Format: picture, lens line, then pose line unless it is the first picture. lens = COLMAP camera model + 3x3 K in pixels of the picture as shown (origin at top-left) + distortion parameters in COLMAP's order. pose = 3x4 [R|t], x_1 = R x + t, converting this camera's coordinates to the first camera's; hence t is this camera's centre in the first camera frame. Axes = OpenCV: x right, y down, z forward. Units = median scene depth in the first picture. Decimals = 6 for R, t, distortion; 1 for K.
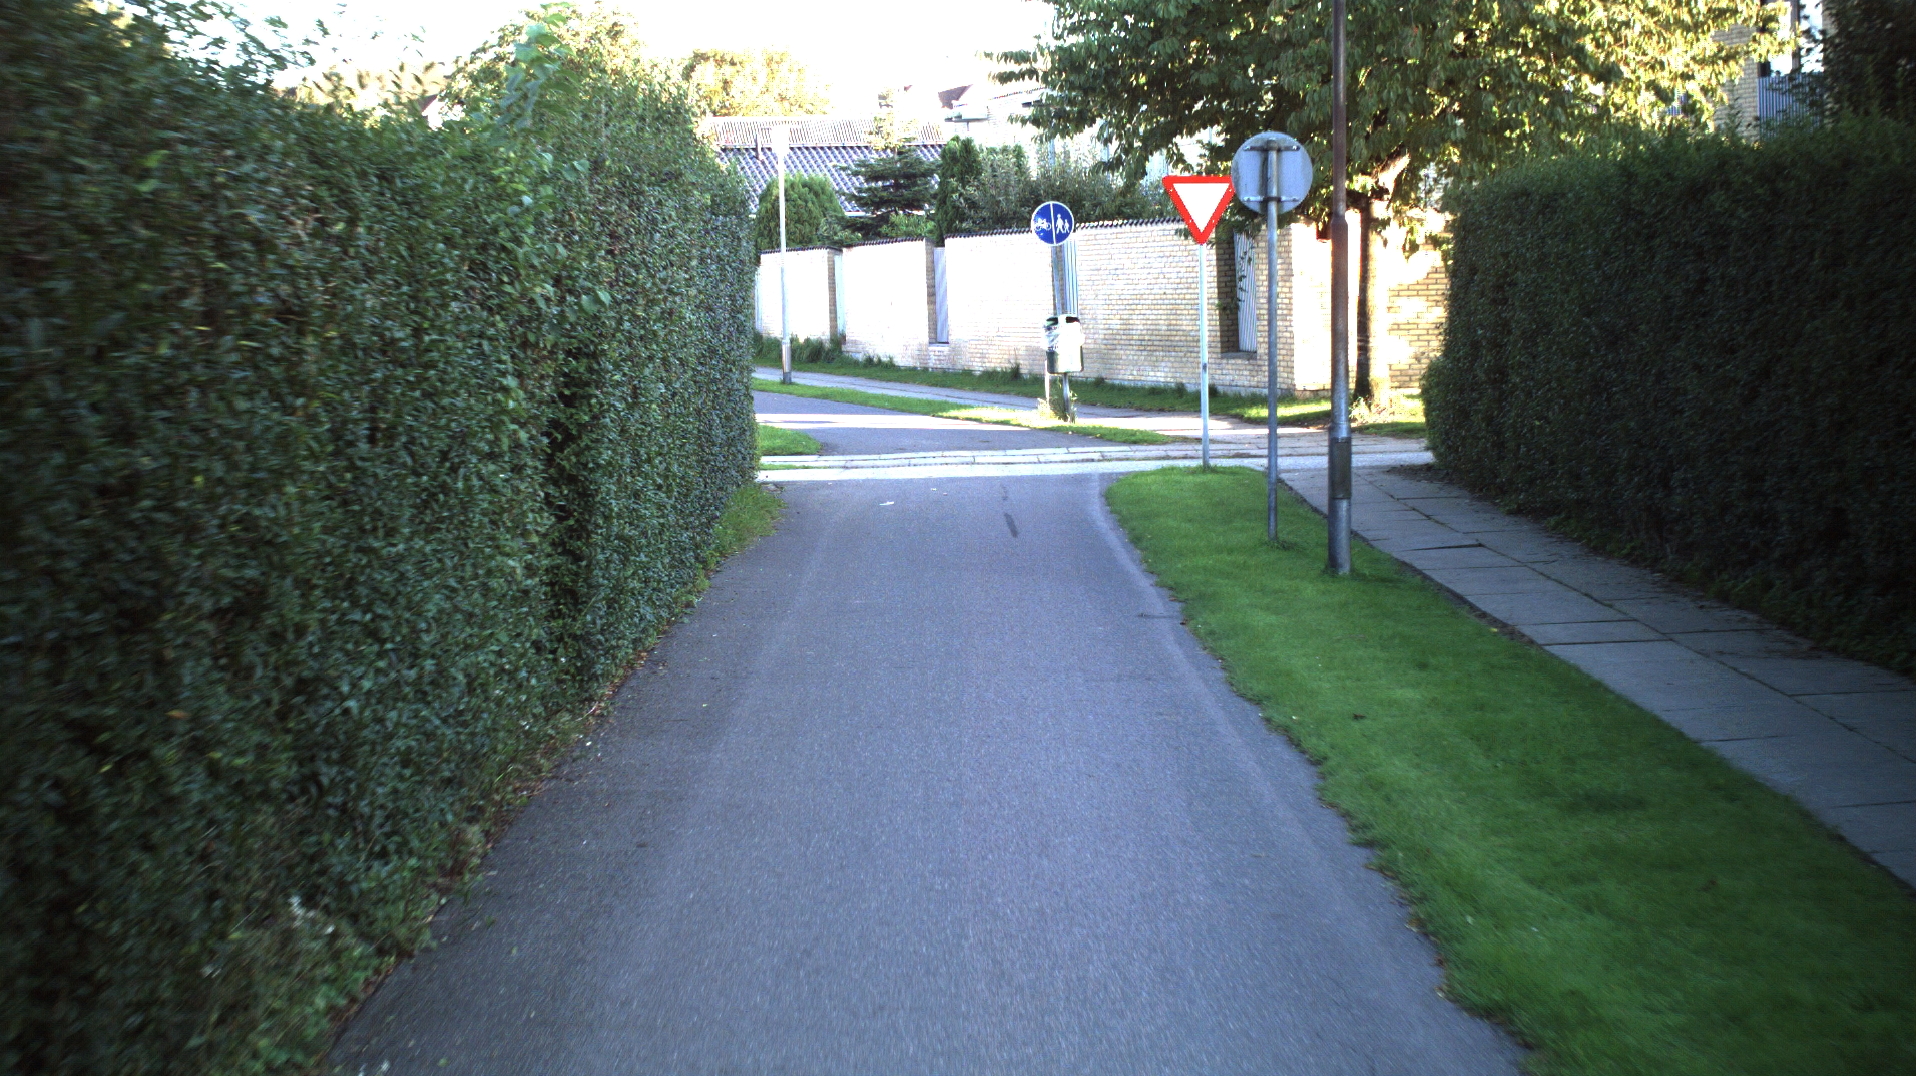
lens RADIAL K [[3336.6, 0, 967.9], [0, 3336.6, 522.1], [0, 0, 1]] dist [-0.262206, 0.000000]
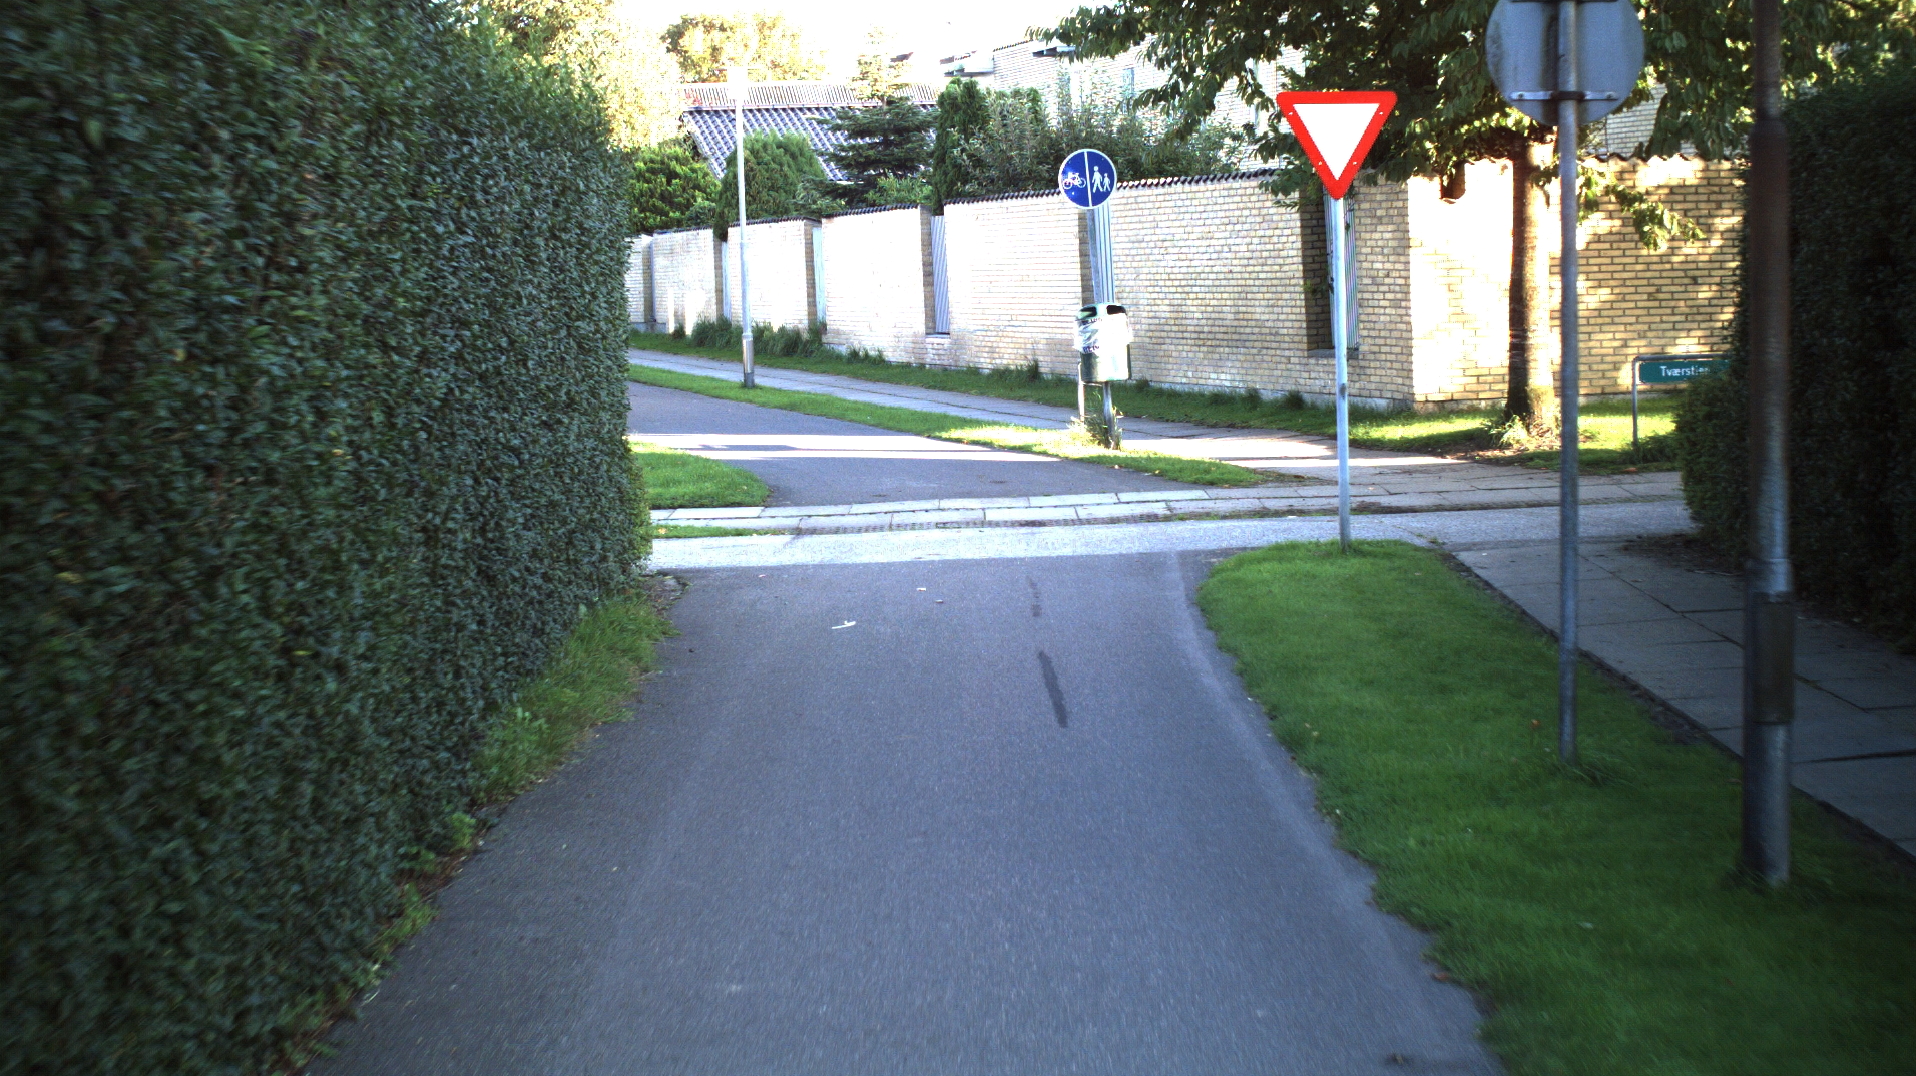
lens RADIAL K [[3336.6, 0, 952.5], [0, 3336.6, 552.9], [0, 0, 1]] dist [-0.262206, 0.000000]
pose [[0.999940, -0.008569, -0.006832, -0.000059], [0.008682, 0.999824, 0.016617, -0.018430], [0.006689, -0.016675, 0.999839, 0.250076]]
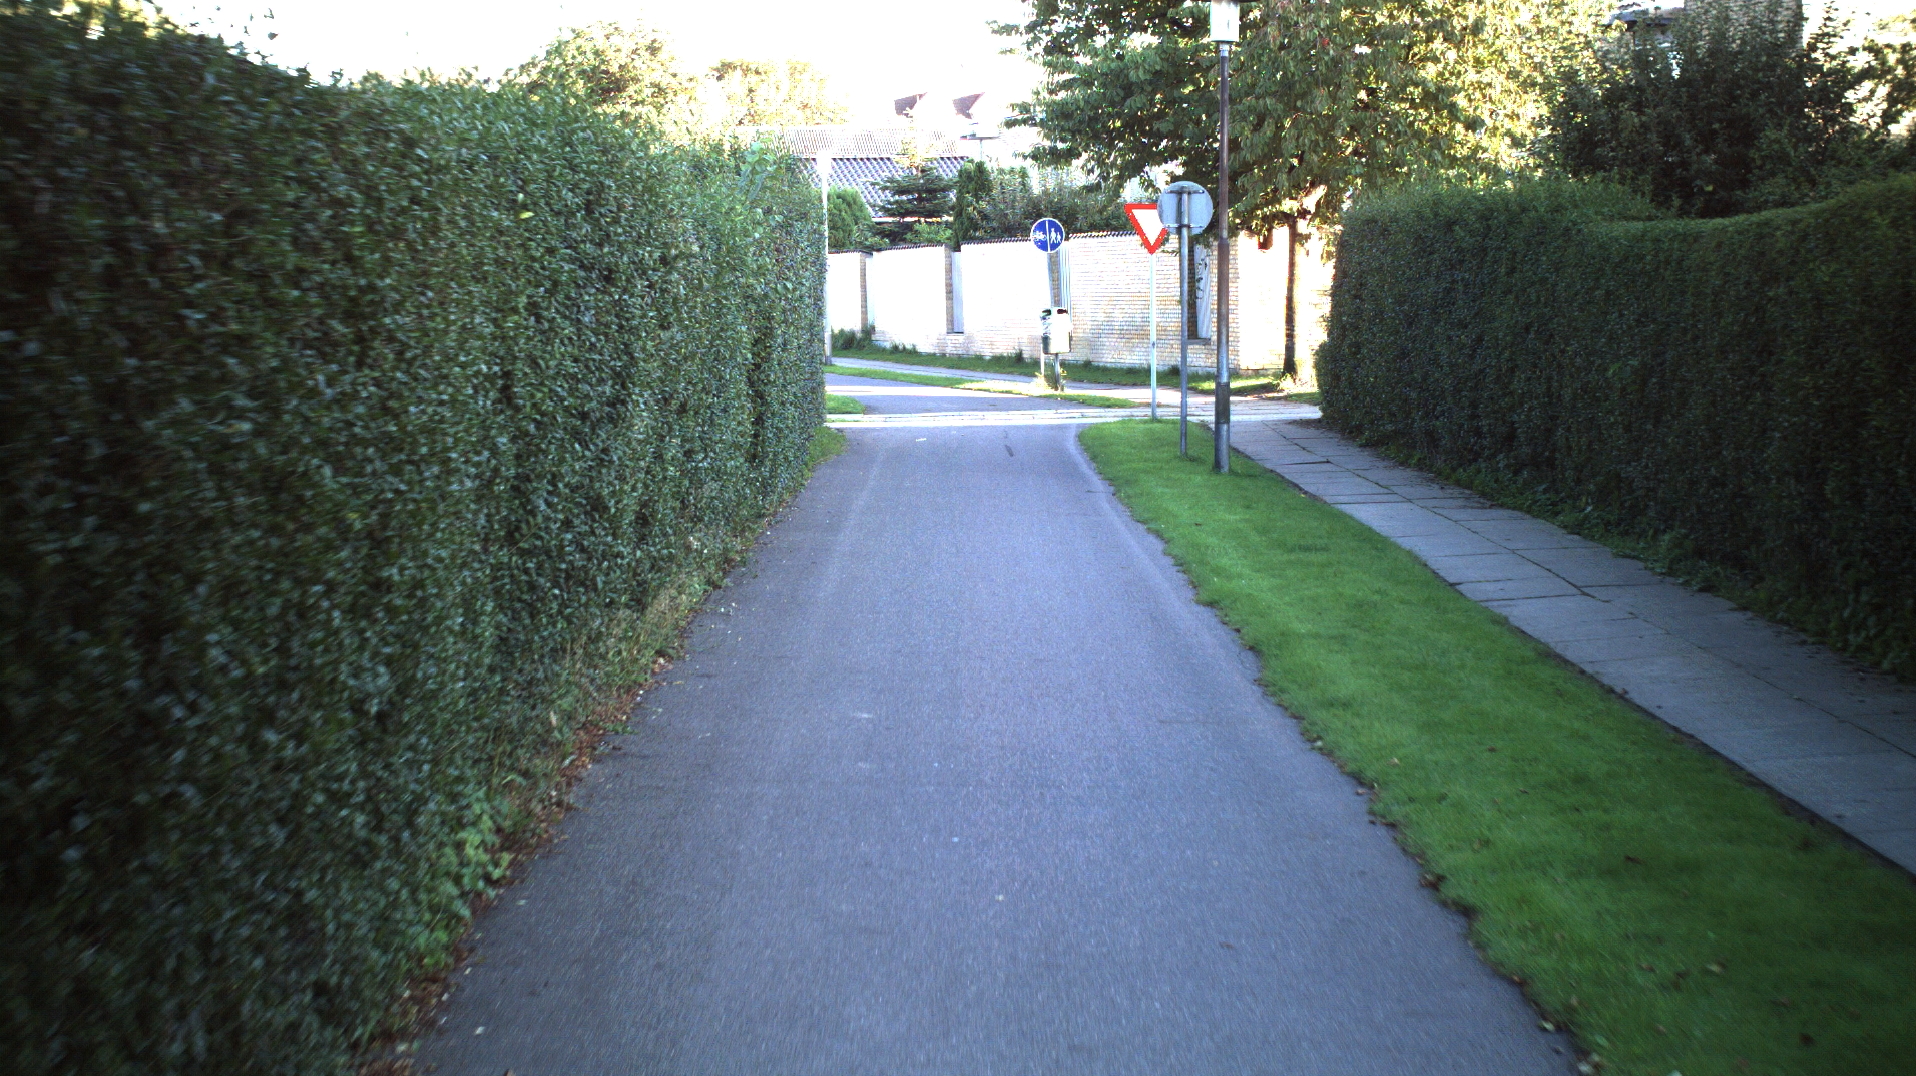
lens RADIAL K [[3336.6, 0, 954.2], [0, 3336.6, 534.2], [0, 0, 1]] dist [-0.262206, 0.000000]
pose [[0.999944, 0.007983, -0.006995, -0.000222], [-0.007960, 0.999963, 0.003379, 0.018674], [0.007022, -0.003323, 0.999970, -0.250240]]
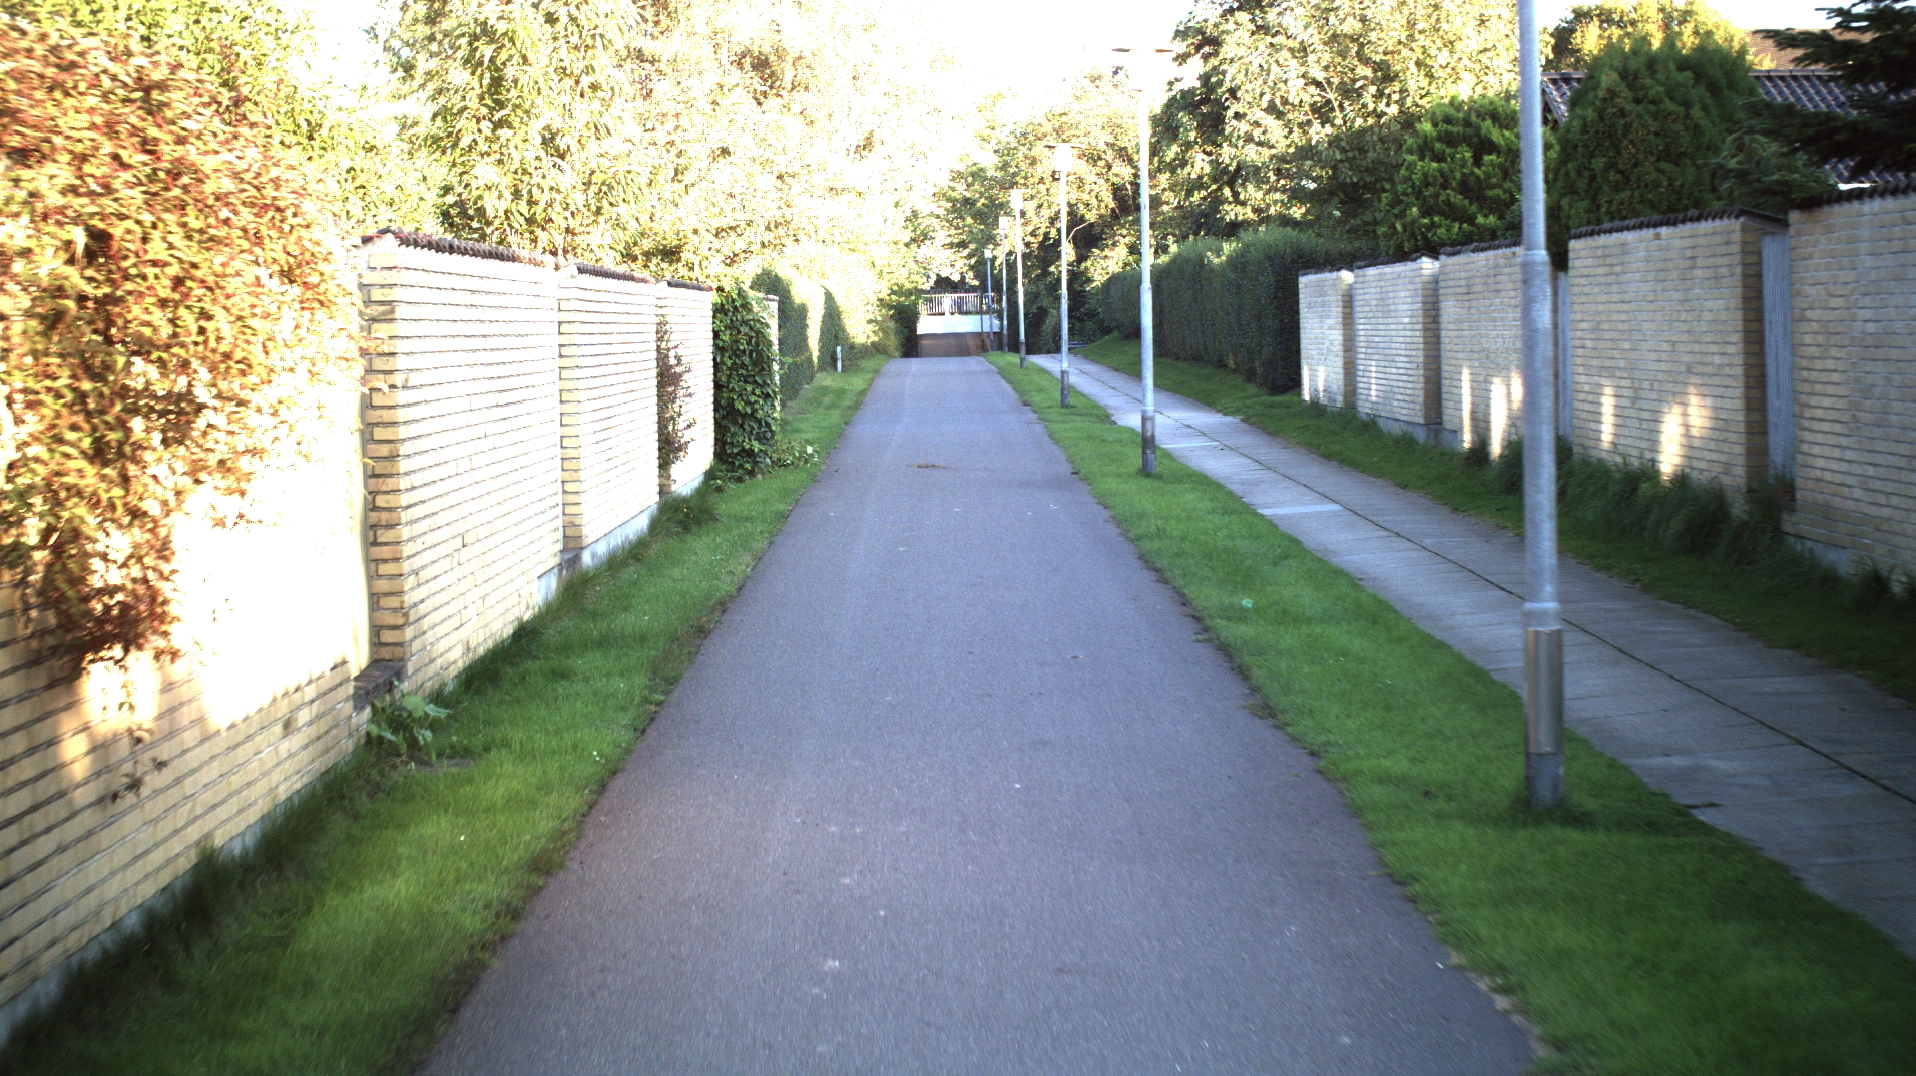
lens RADIAL K [[3336.6, 0, 963.4], [0, 3336.6, 544.9], [0, 0, 1]] dist [-0.262206, 0.000000]
pose [[0.962478, 0.017997, -0.270763, -0.041943], [-0.017364, 0.999838, 0.004736, -0.074913], [0.270805, 0.000144, 0.962634, 1.003804]]
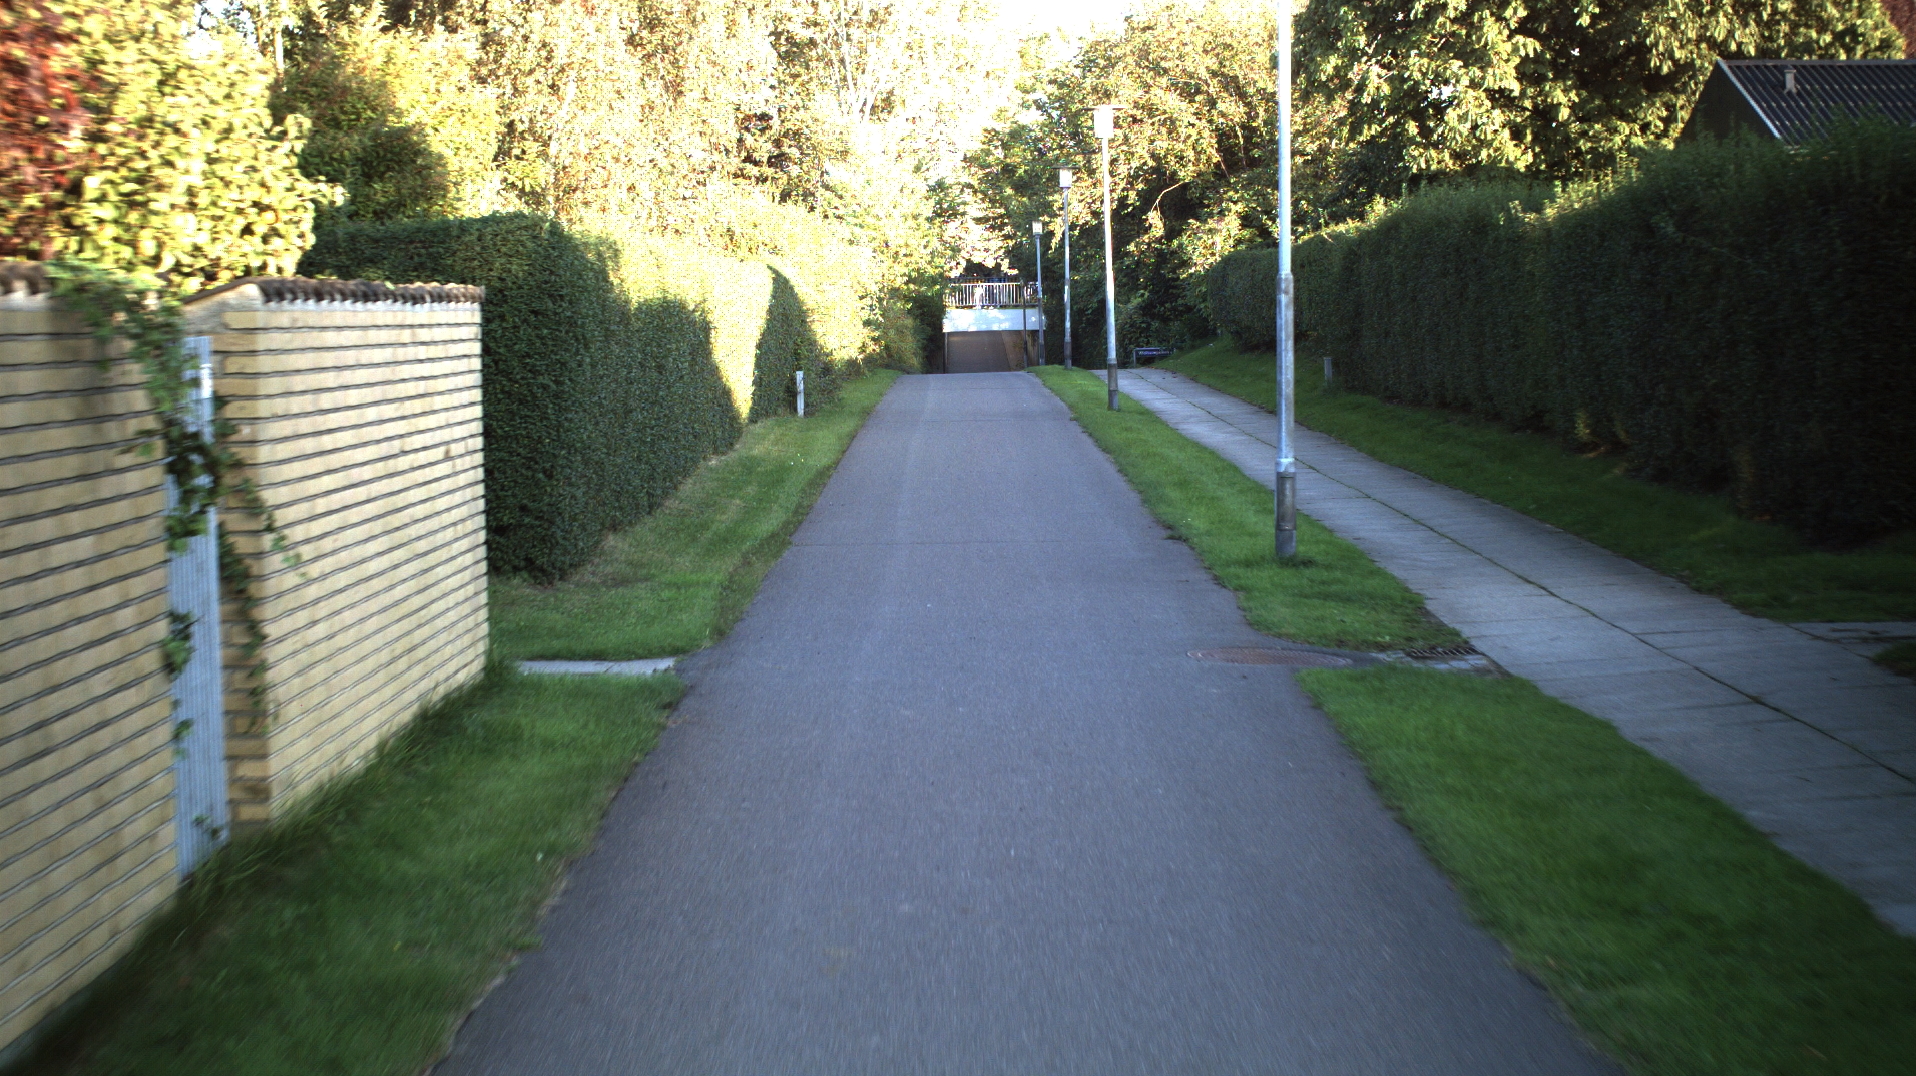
lens RADIAL K [[3336.6, 0, 942.8], [0, 3336.6, 538.5], [0, 0, 1]] dist [-0.262206, 0.000000]
pose [[0.958229, 0.022483, -0.285116, -0.252731], [-0.021586, 0.999747, 0.006288, -0.127452], [0.285185, 0.000129, 0.958473, 1.726293]]
